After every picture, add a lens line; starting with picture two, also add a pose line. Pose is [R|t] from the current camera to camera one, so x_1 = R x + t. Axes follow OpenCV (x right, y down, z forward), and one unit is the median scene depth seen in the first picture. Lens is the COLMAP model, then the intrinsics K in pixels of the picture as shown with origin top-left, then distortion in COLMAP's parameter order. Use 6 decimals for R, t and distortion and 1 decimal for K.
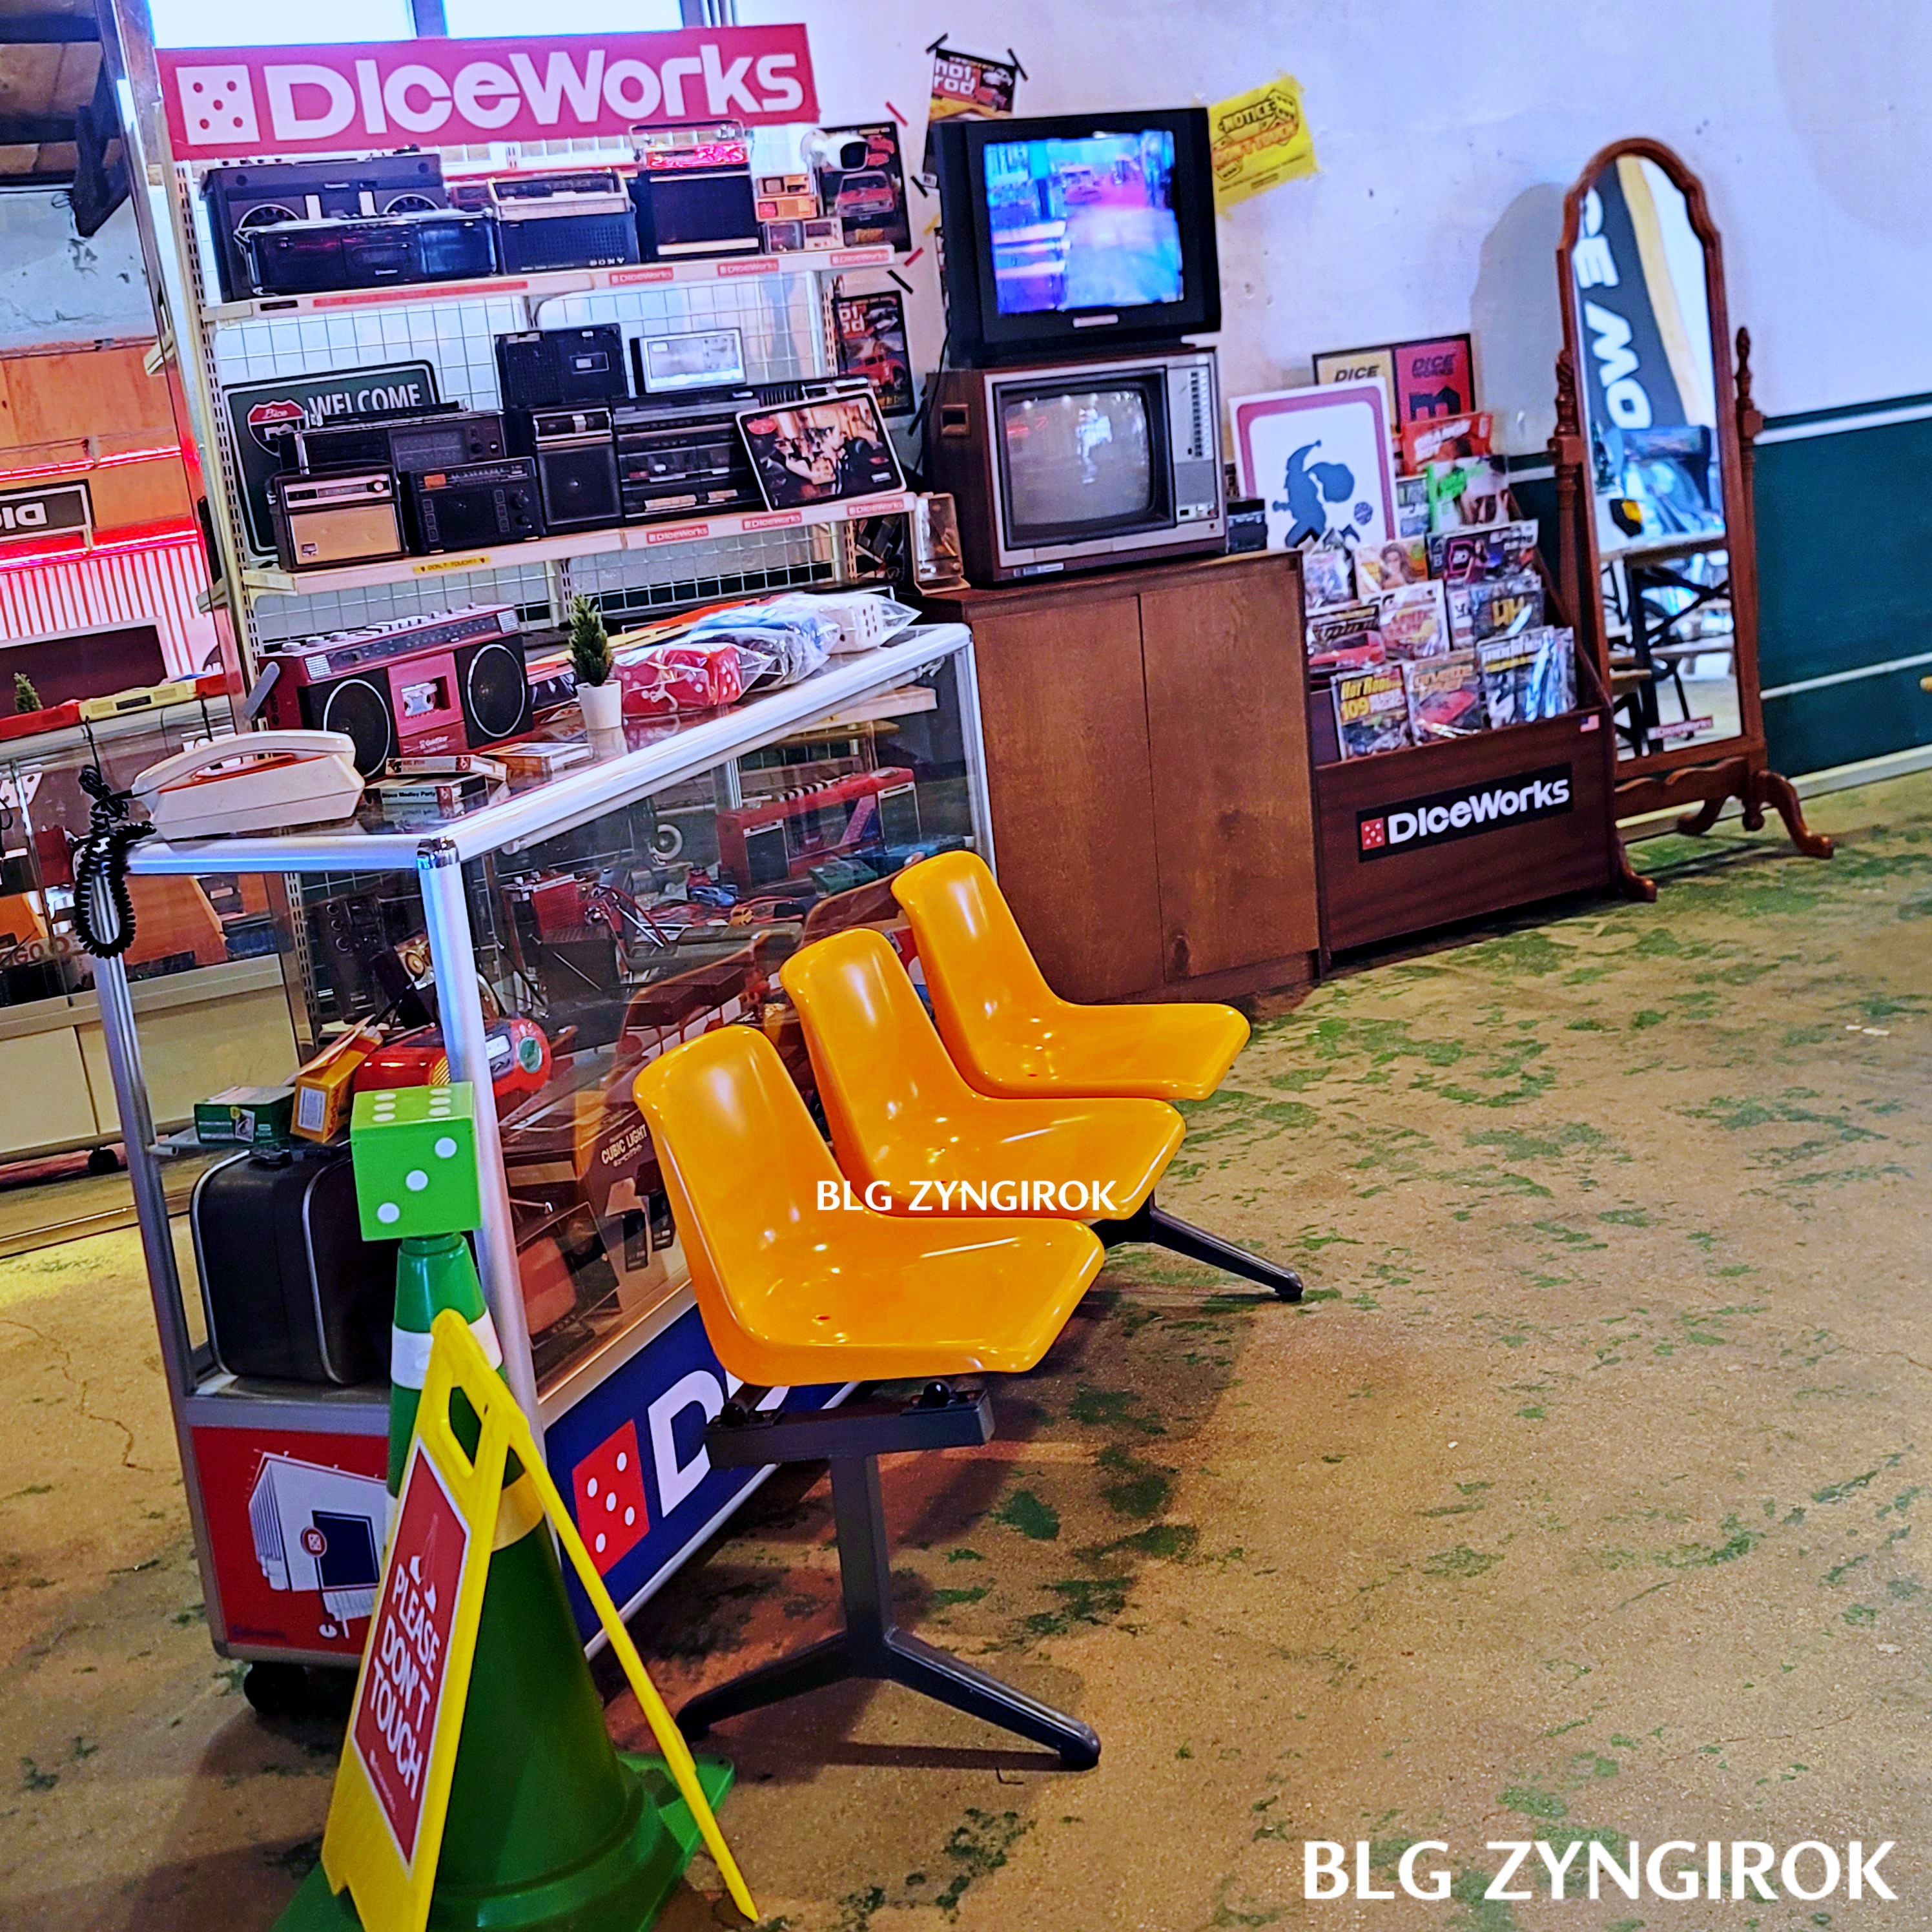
lens RADIAL K [[2763.0, 0, 967.3], [0, 2763.0, 968.6], [0, 0, 1]] dist [0.046767, 0.000000]
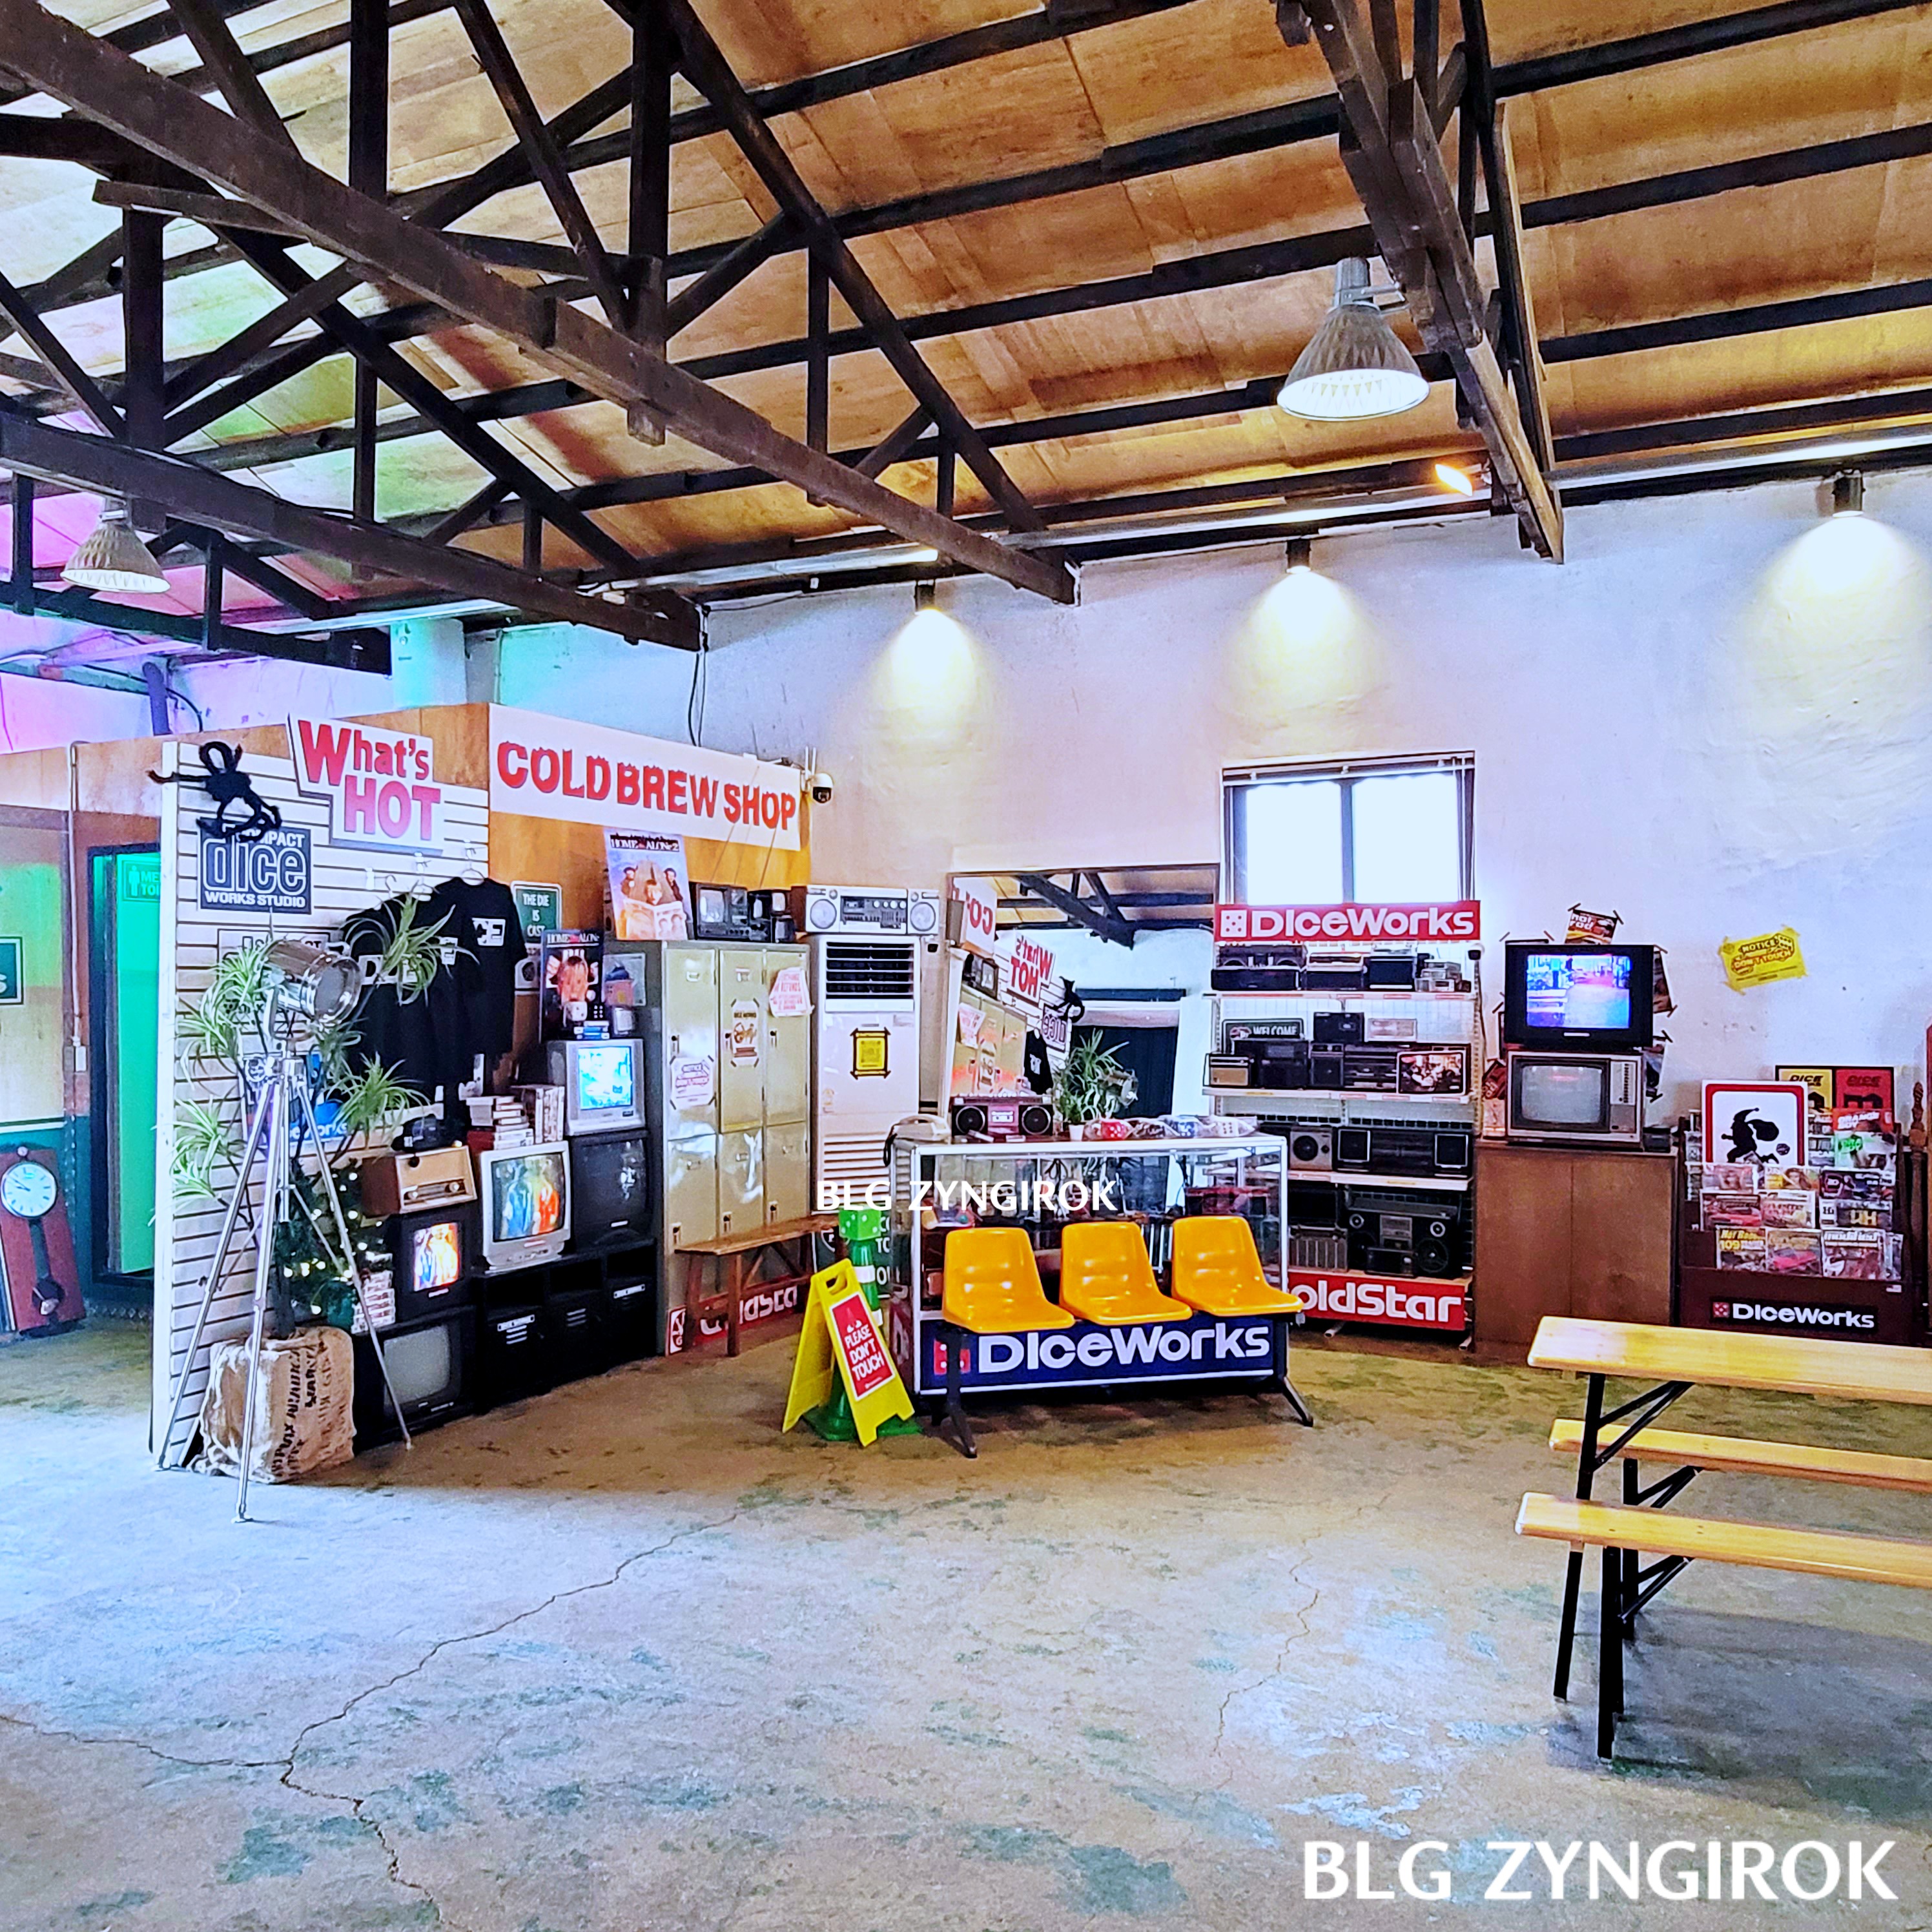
lens RADIAL K [[1664.4, 0, 963.2], [0, 1664.4, 962.8], [0, 0, 1]] dist [-0.010078, -0.009404]
pose [[0.555004, 0.086336, -0.827355, 0.875664], [-0.253042, 0.964988, -0.069047, -0.076120], [0.792427, 0.247677, 0.557419, -0.135723]]
